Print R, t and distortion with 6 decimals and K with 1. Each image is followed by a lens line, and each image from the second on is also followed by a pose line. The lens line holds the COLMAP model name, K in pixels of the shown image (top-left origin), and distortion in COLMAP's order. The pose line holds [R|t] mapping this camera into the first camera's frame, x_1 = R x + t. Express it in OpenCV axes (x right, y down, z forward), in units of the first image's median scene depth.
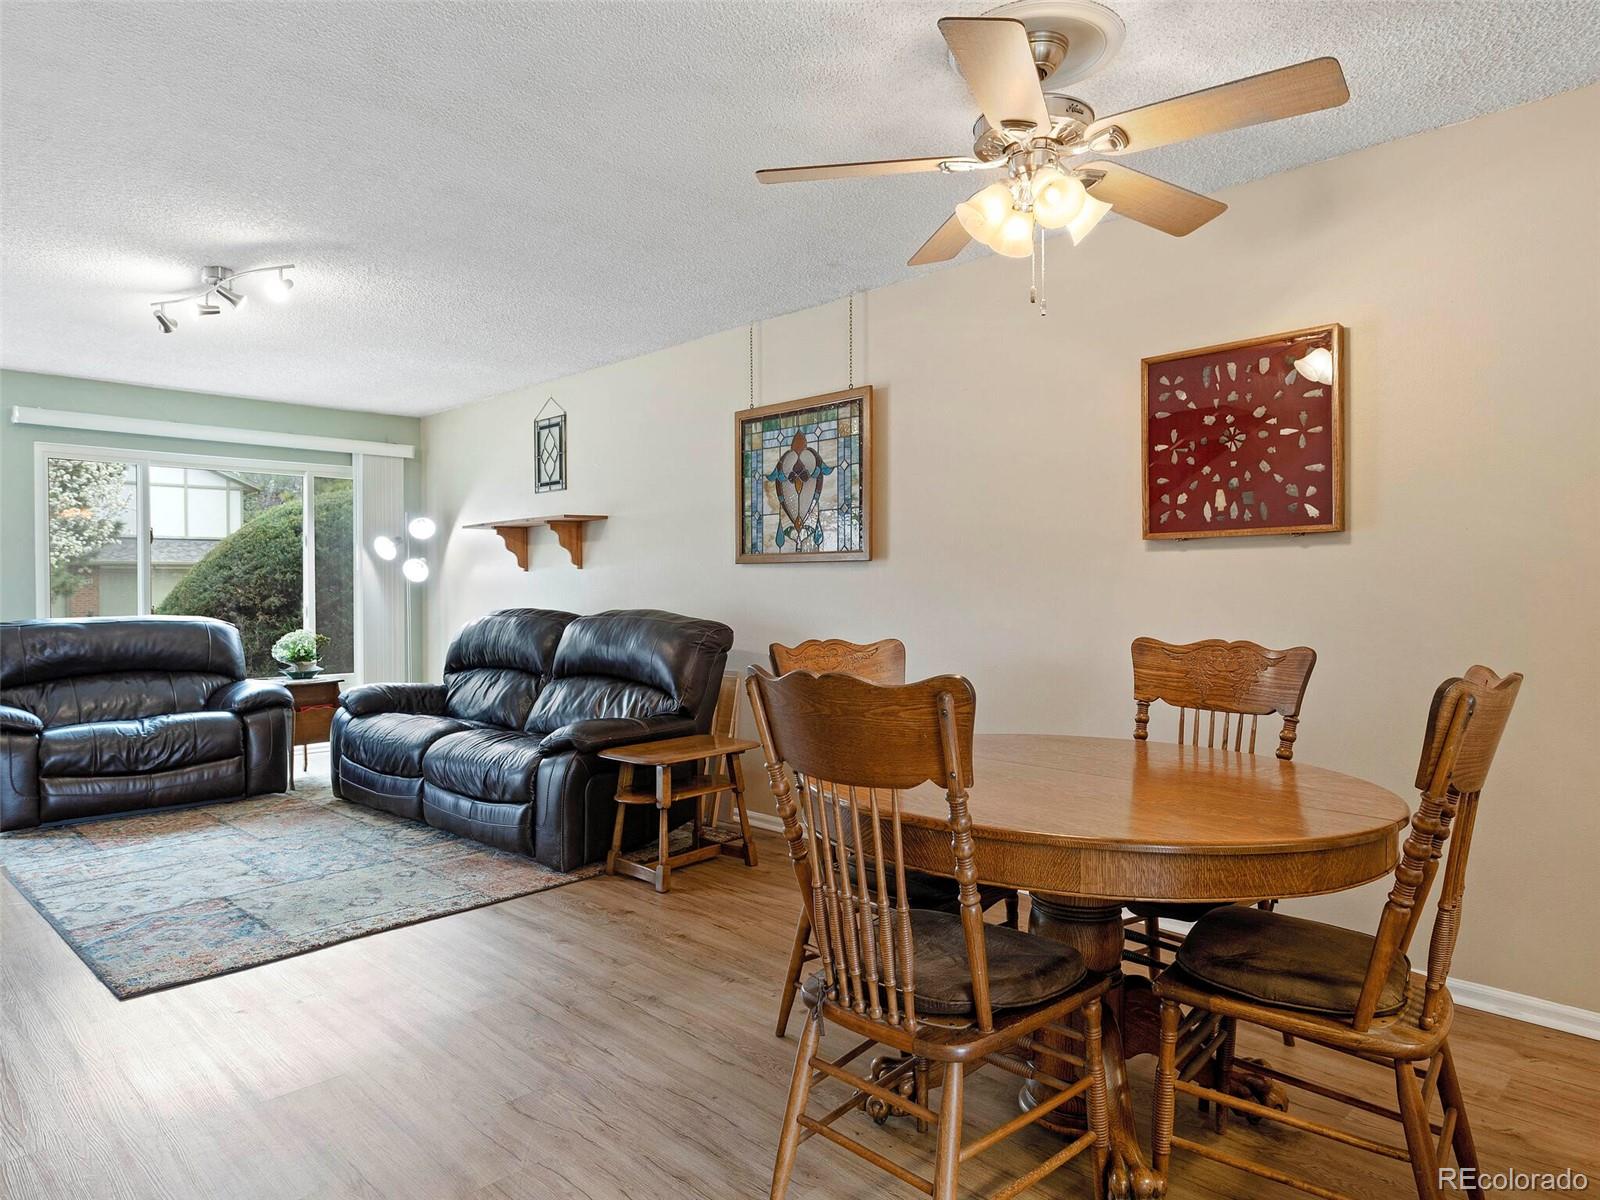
lens RADIAL K [[992.4, 0, 800.4], [0, 992.4, 603.5], [0, 0, 1]] dist [0.000403, 0.003565]
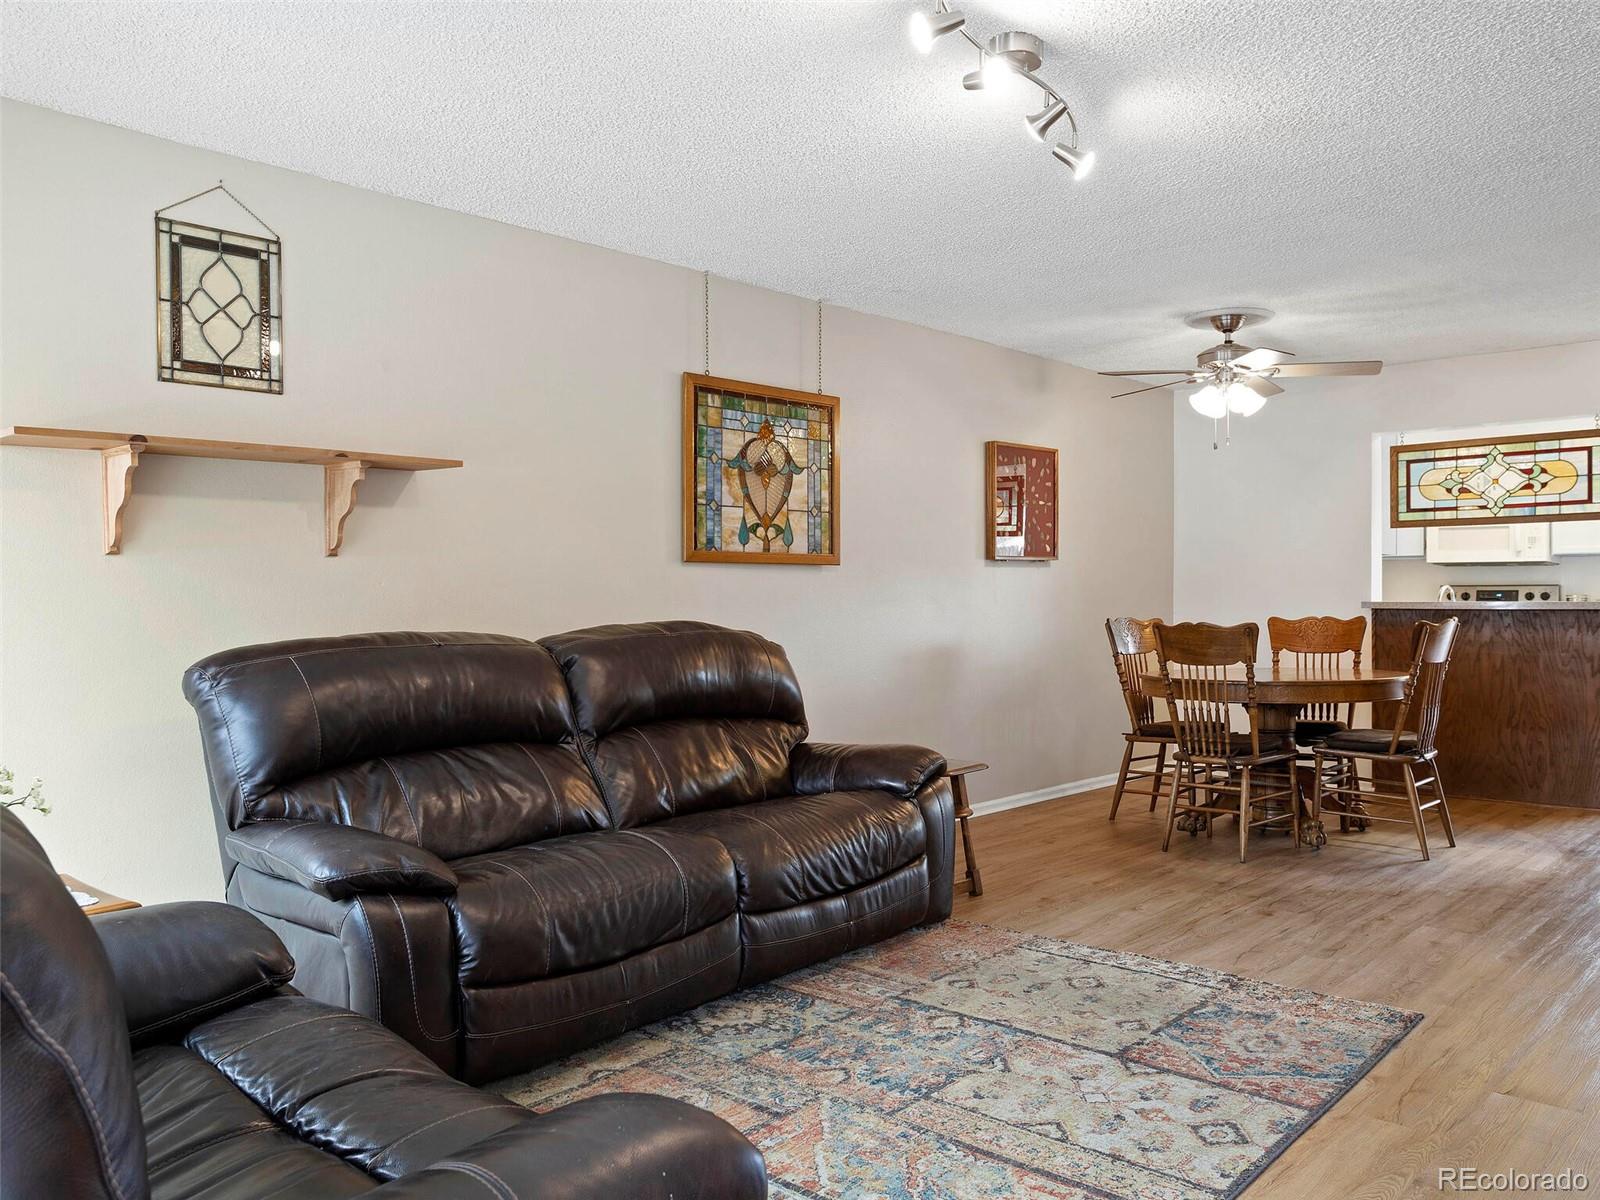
lens RADIAL K [[1252.1, 0, 801.1], [0, 1252.1, 599.4], [0, 0, 1]] dist [-0.004154, 0.007323]
pose [[-0.044087, -0.001108, 0.999027, -1.170285], [0.023396, 0.999724, 0.002141, -0.010313], [-0.998754, 0.023467, -0.044049, 1.035359]]
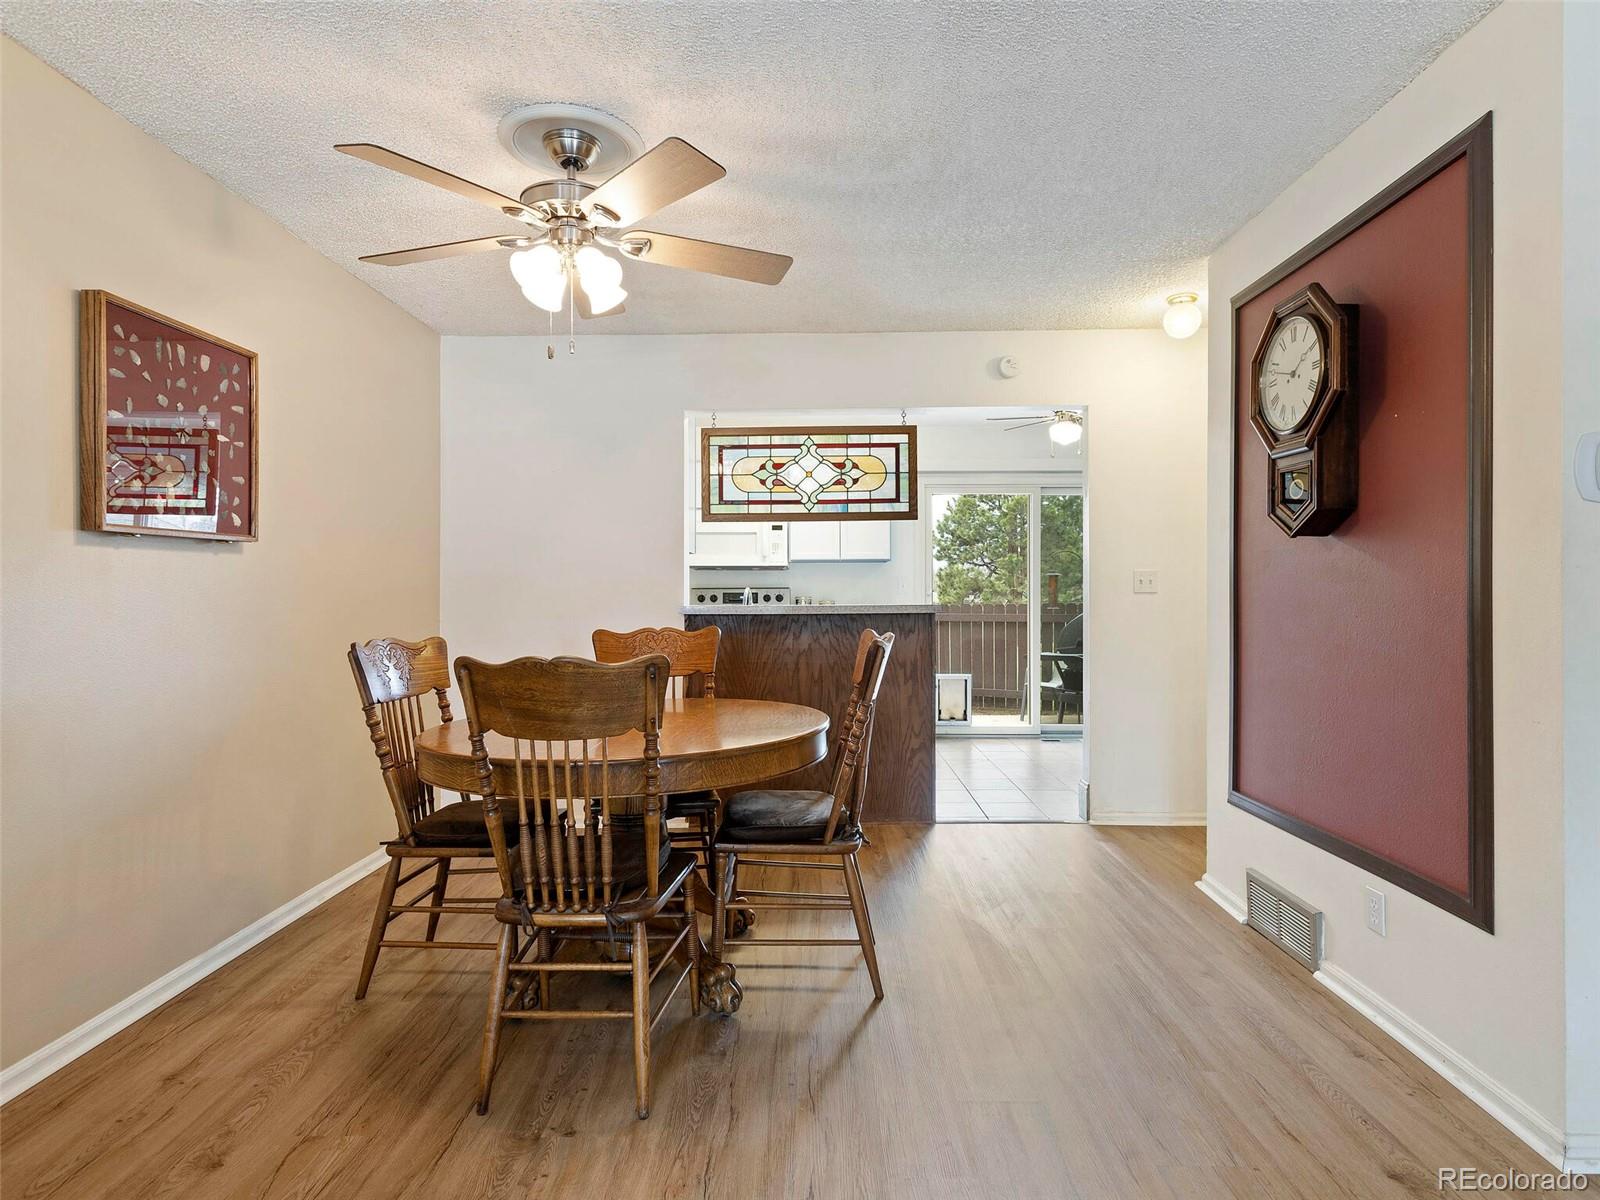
lens RADIAL K [[868.3, 0, 798.5], [0, 868.3, 592.7], [0, 0, 1]] dist [-0.002866, 0.002699]
pose [[-0.698644, 0.005748, 0.715446, -0.368898], [0.020401, 0.999721, 0.011890, -0.010390], [-0.715178, 0.022903, -0.698567, 0.810691]]
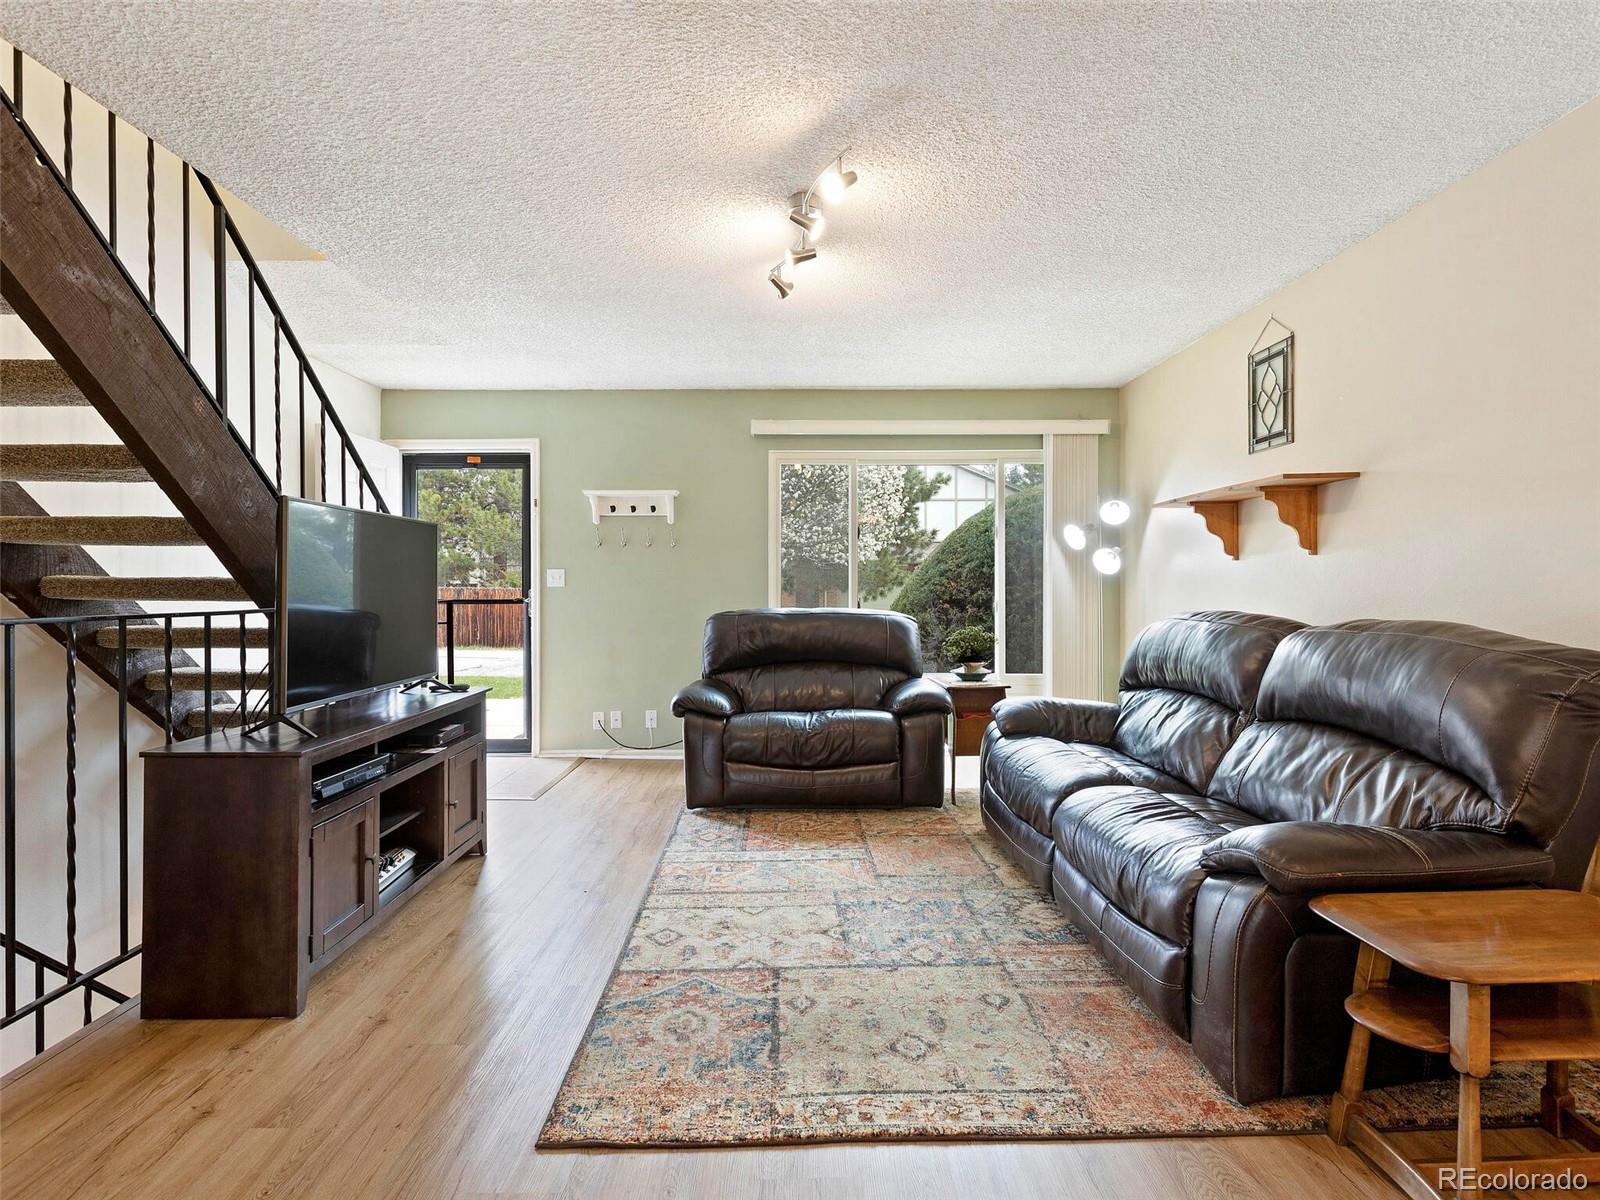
lens RADIAL K [[868.3, 0, 800.6], [0, 868.3, 584.4], [0, 0, 1]] dist [-0.002866, 0.002699]
pose [[0.707304, 0.004822, -0.706893, -0.064547], [-0.014010, 0.999876, -0.007197, -0.006486], [0.706770, 0.014994, 0.707284, 0.431686]]
